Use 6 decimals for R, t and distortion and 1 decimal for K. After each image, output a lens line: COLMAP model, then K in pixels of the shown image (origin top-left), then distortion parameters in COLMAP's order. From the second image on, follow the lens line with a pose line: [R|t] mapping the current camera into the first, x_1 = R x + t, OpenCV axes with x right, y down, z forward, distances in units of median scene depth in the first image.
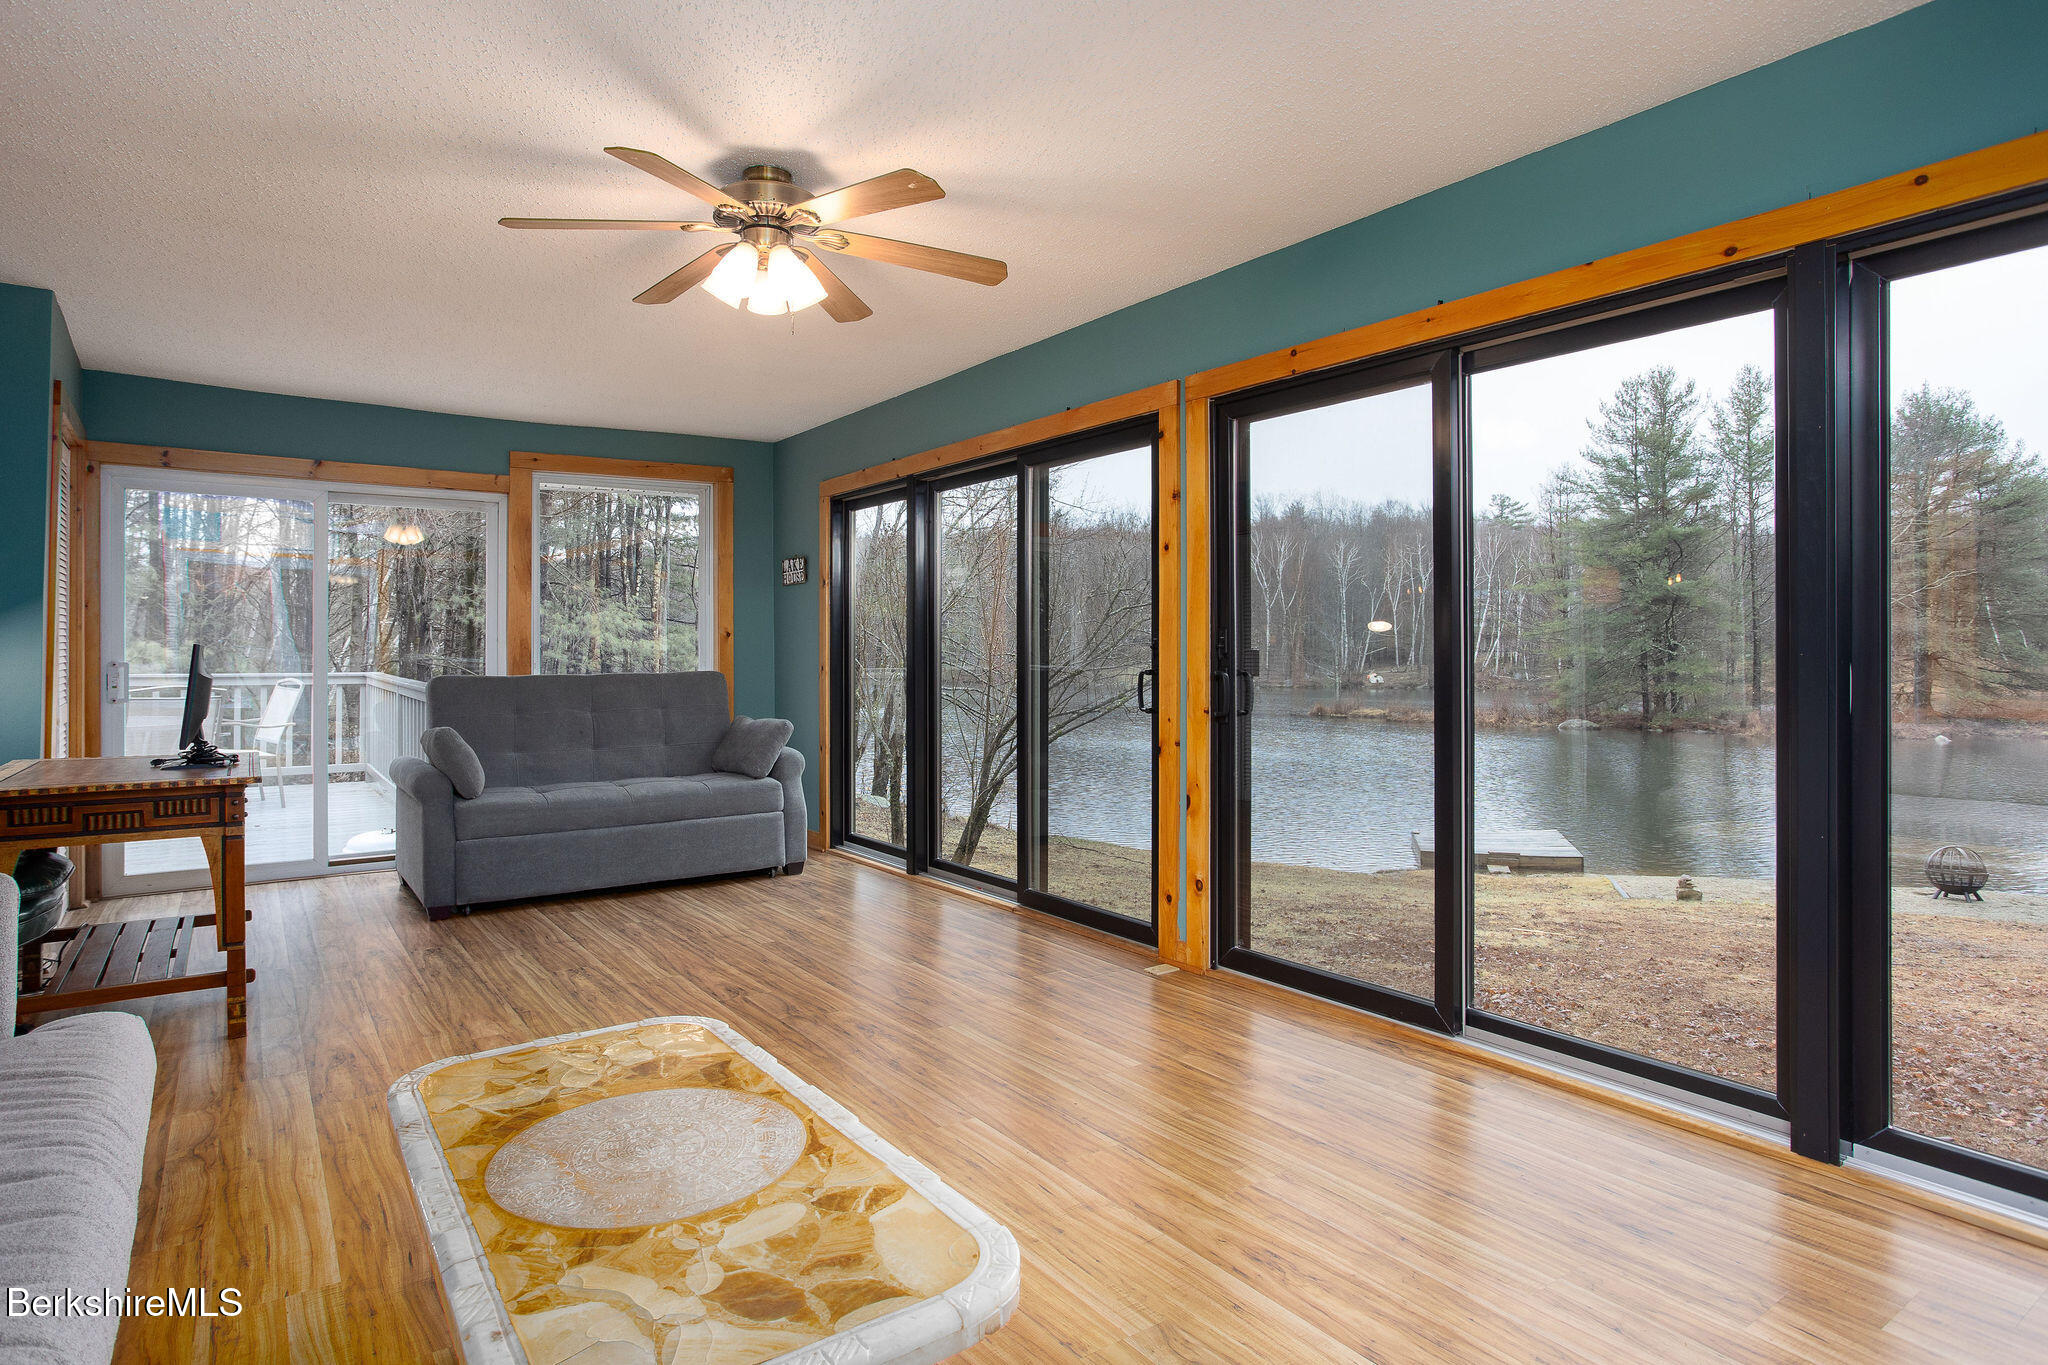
lens RADIAL K [[1179.8, 0, 1024.9], [0, 1179.8, 642.7], [0, 0, 1]] dist [0.001093, 0.002571]
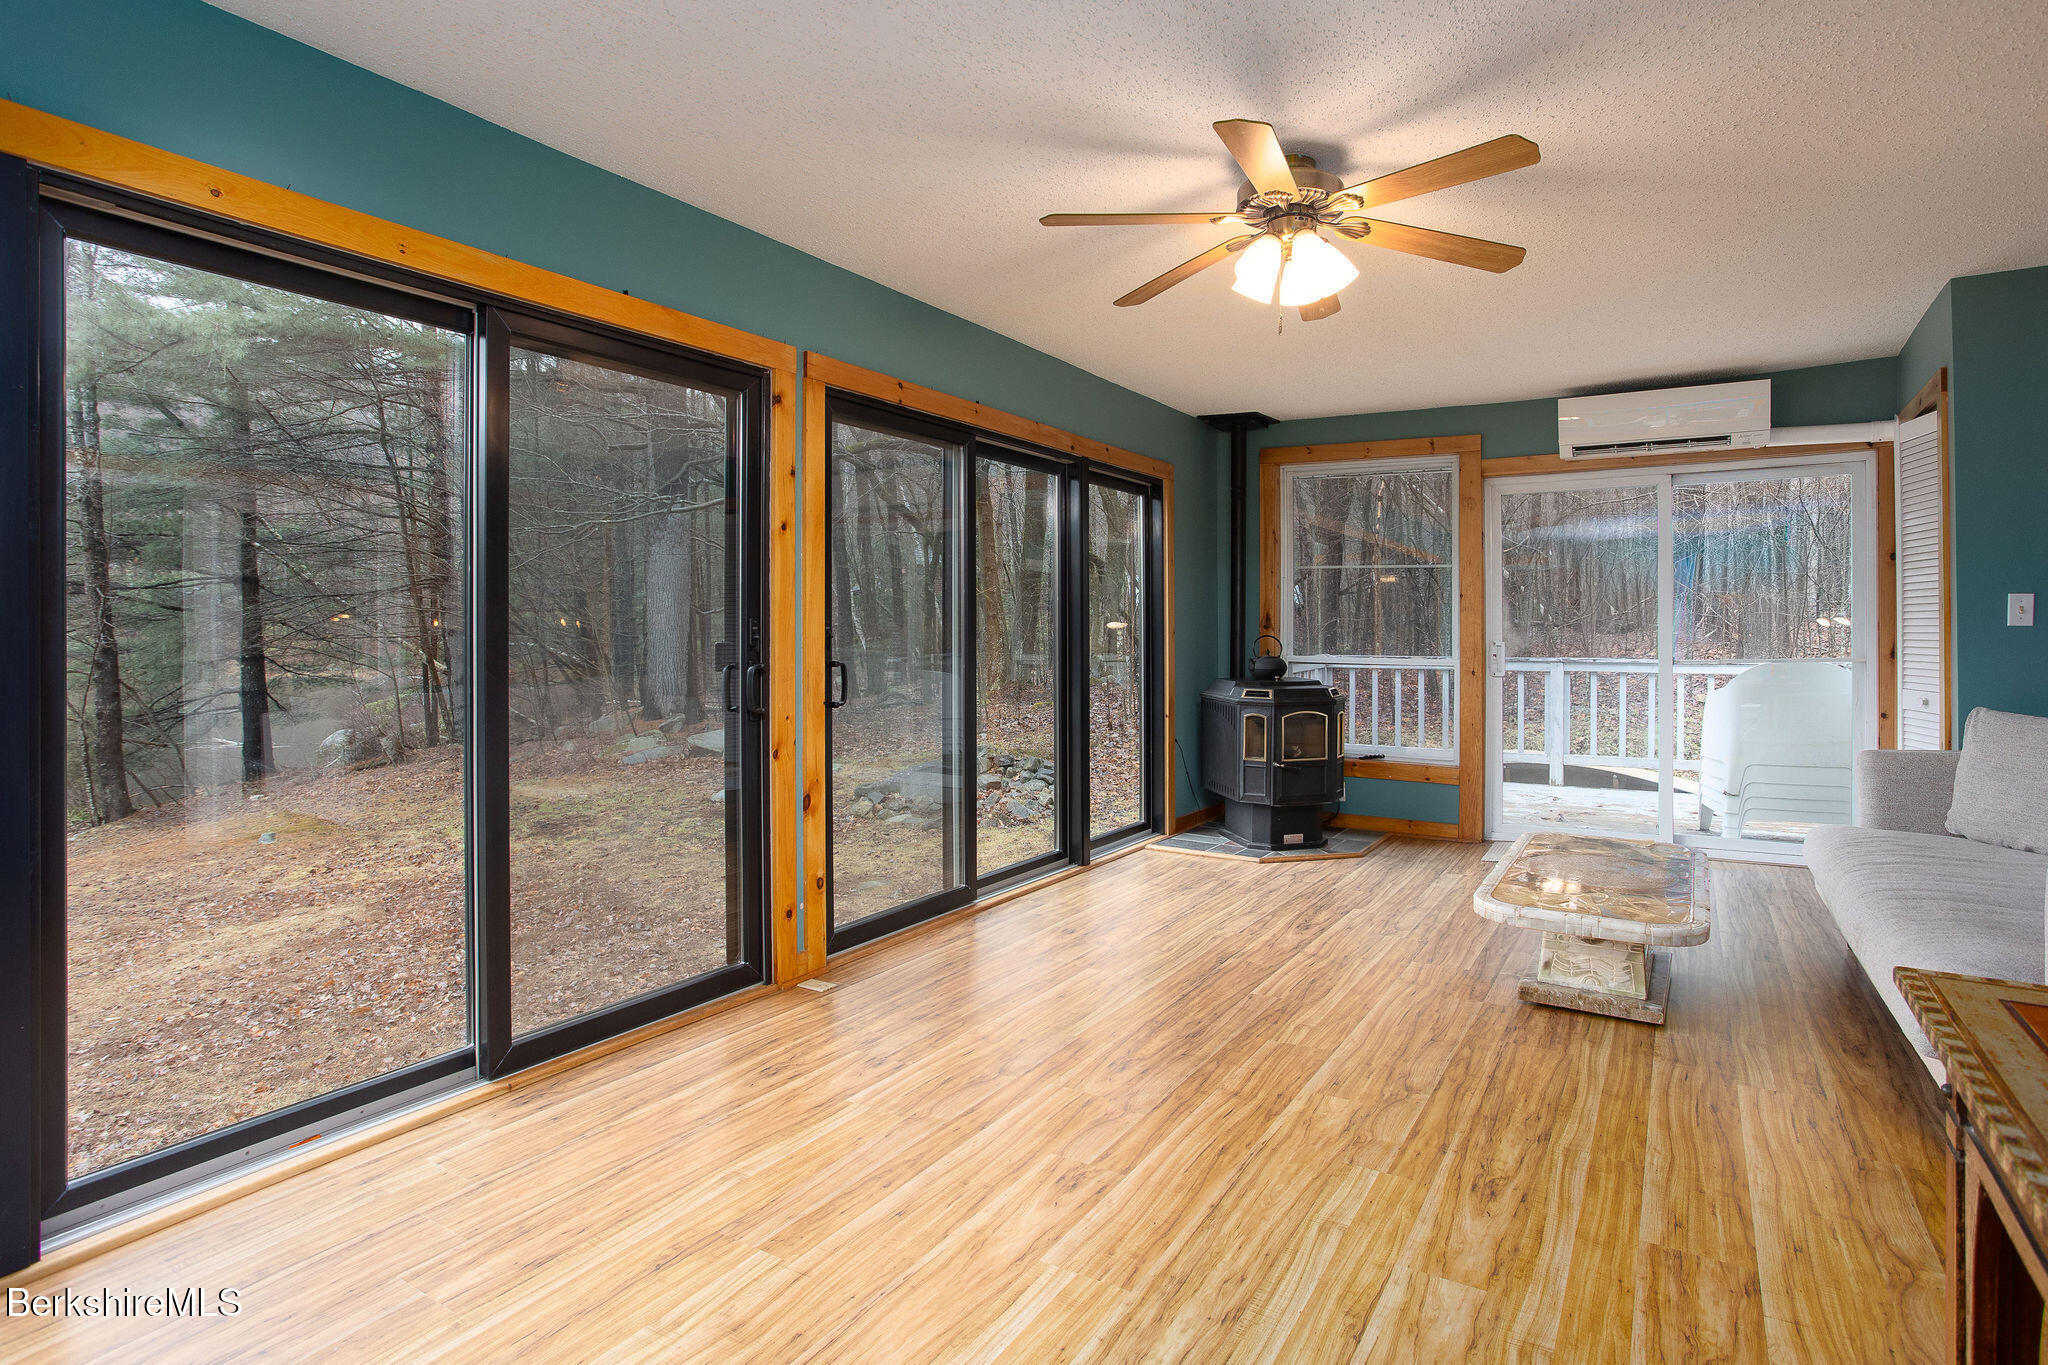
lens RADIAL K [[1073.1, 0, 1024.1], [0, 1073.1, 656.5], [0, 0, 1]] dist [-0.029383, 0.026483]
pose [[-0.412260, -0.017847, 0.910891, -0.793776], [-0.013479, 0.999818, 0.013489, 0.004129], [-0.910966, -0.006717, -0.412426, 1.327697]]
